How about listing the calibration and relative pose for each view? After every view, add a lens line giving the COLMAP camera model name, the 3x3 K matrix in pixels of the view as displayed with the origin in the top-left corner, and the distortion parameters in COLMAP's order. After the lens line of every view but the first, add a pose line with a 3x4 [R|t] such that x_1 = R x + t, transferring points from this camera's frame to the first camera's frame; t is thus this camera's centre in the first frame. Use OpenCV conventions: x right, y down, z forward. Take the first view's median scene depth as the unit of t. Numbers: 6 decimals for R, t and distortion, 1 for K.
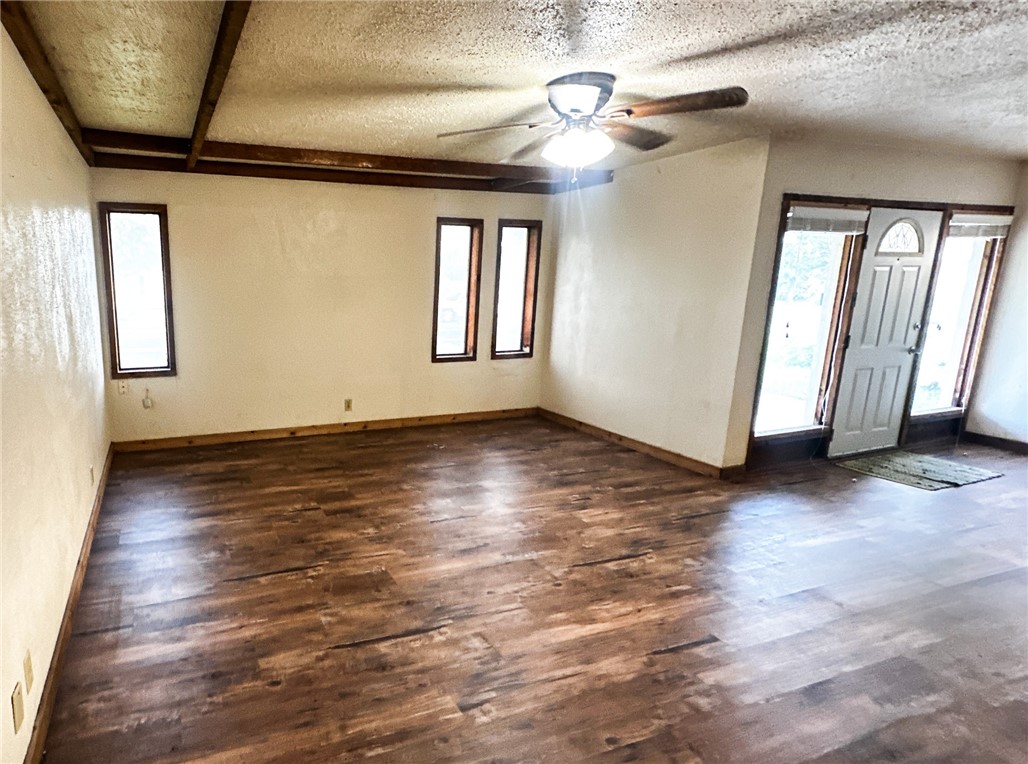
lens RADIAL K [[546.4, 0, 355.2], [0, 546.4, 384.8], [0, 0, 1]] dist [-0.000788, 0.001259]
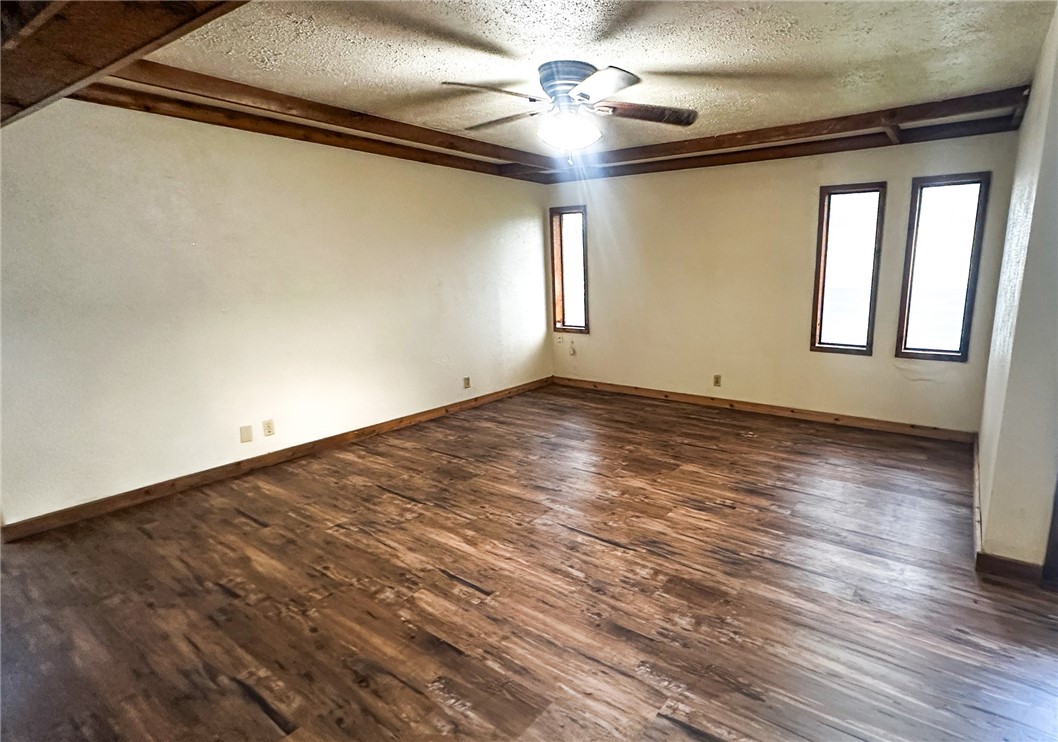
lens RADIAL K [[539.2, 0, 624.6], [0, 539.2, 370.3], [0, 0, 1]] dist [-0.002087, 0.001035]
pose [[0.621525, 0.142754, -0.770278, 0.847718], [-0.138463, 0.987795, 0.071342, -0.039722], [0.771061, 0.062314, 0.633705, 0.278719]]
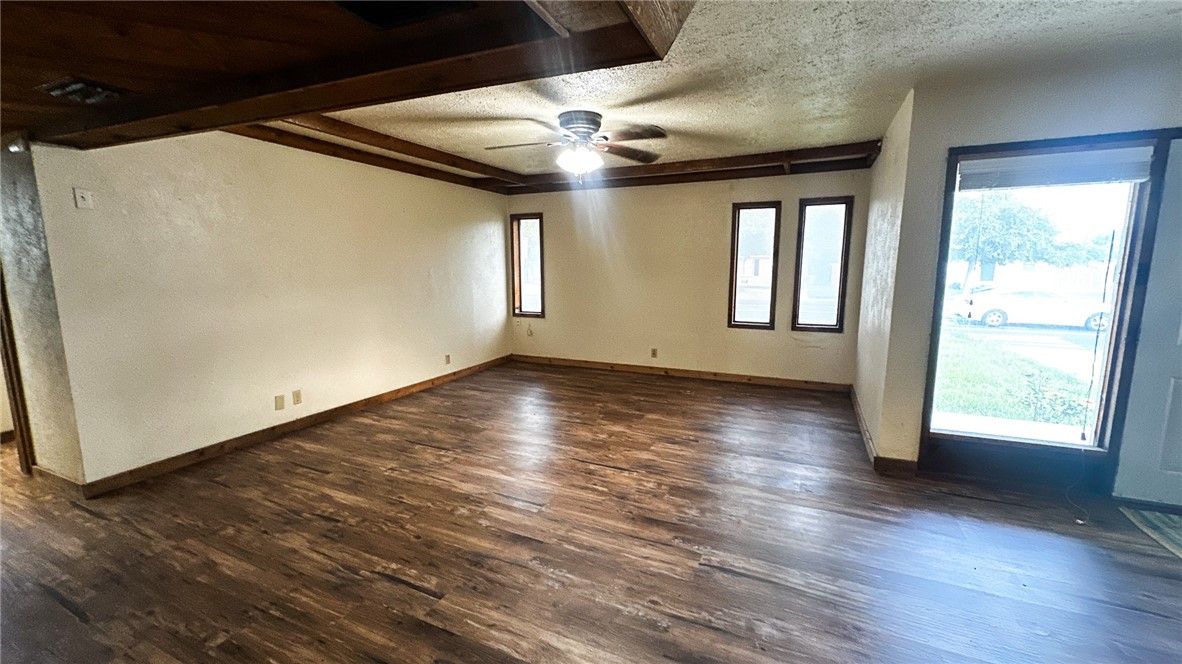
lens RADIAL K [[478.5, 0, 596.1], [0, 478.5, 332.0], [0, 0, 1]] dist [-0.002840, 0.000974]
pose [[0.729595, 0.092058, -0.677655, 0.835084], [-0.125592, 0.992082, -0.000445, 0.006542], [0.672249, 0.085433, 0.735379, 0.088334]]
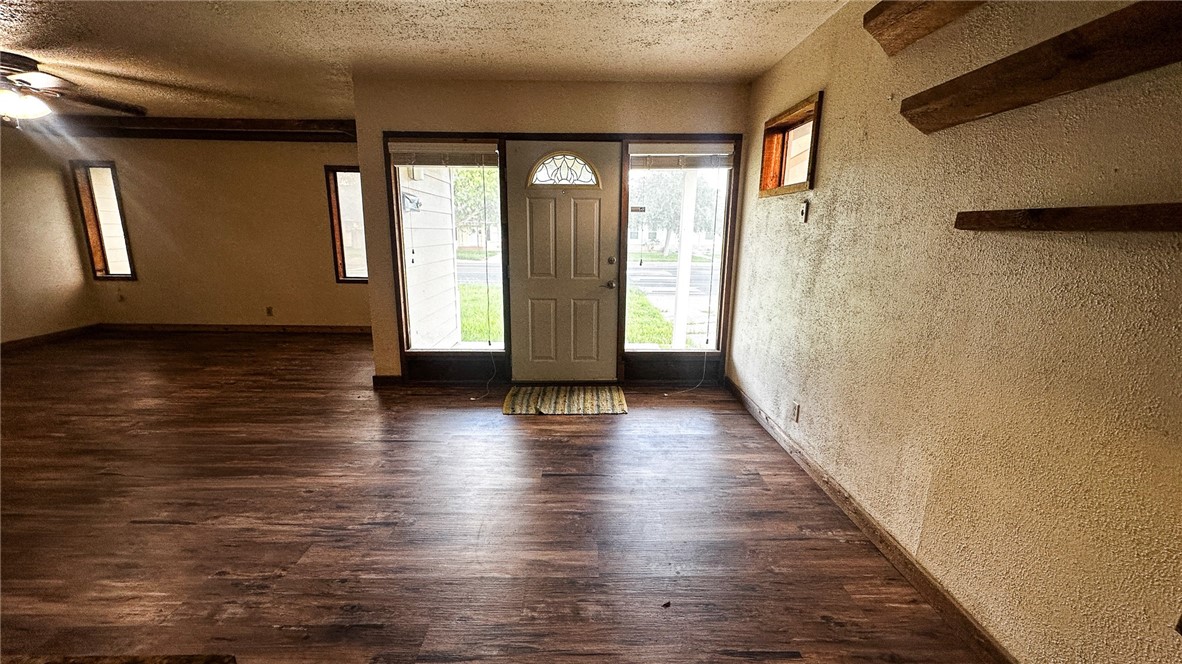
lens RADIAL K [[478.5, 0, 599.3], [0, 478.5, 333.4], [0, 0, 1]] dist [-0.002840, 0.000974]
pose [[0.952816, 0.074072, -0.294371, 1.386394], [-0.068068, 0.997211, 0.030602, 0.000729], [0.295817, -0.009121, 0.955201, 0.176972]]
